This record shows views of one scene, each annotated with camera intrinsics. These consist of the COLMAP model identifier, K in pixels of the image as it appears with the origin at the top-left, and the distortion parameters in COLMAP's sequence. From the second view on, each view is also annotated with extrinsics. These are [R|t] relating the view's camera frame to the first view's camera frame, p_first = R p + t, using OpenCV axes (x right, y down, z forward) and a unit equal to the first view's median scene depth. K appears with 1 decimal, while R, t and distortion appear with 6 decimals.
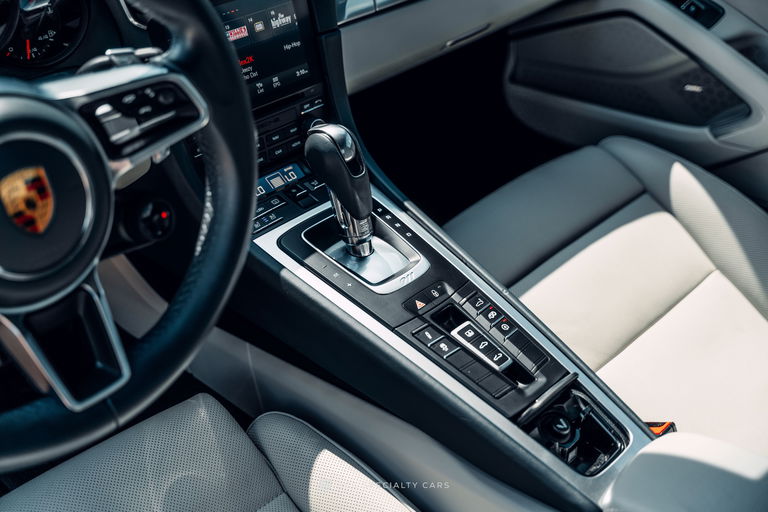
lens RADIAL K [[1011.4, 0, 385.8], [0, 1011.4, 257.6], [0, 0, 1]] dist [-0.018805, 0.000000]
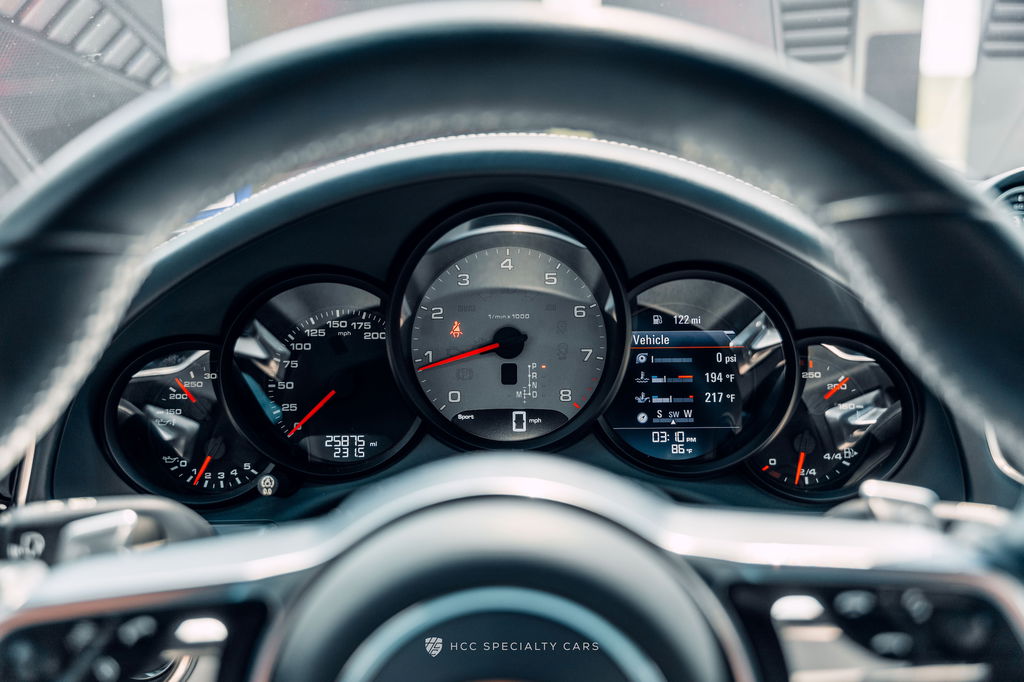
lens RADIAL K [[955.6, 0, 511.0], [0, 955.6, 340.0], [0, 0, 1]] dist [-0.013500, 0.000000]
pose [[0.675364, 0.123616, -0.727050, -0.065626], [-0.381760, 0.902086, -0.201245, -0.092957], [0.630985, 0.413473, 0.656428, 0.473548]]
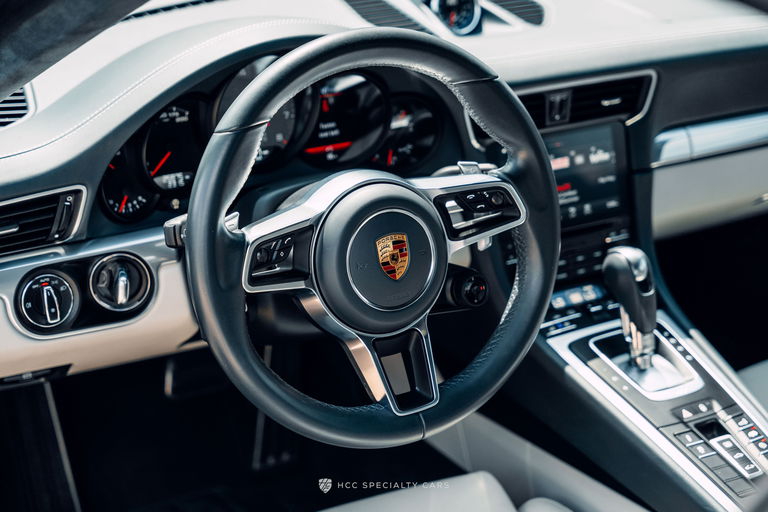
lens RADIAL K [[1471.4, 0, 382.5], [0, 1471.4, 257.4], [0, 0, 1]] dist [0.075846, 0.000000]
pose [[0.957954, 0.117925, -0.261569, 0.120648], [-0.160311, 0.976048, -0.147072, 0.174459], [0.237960, 0.182820, 0.953914, -0.679380]]
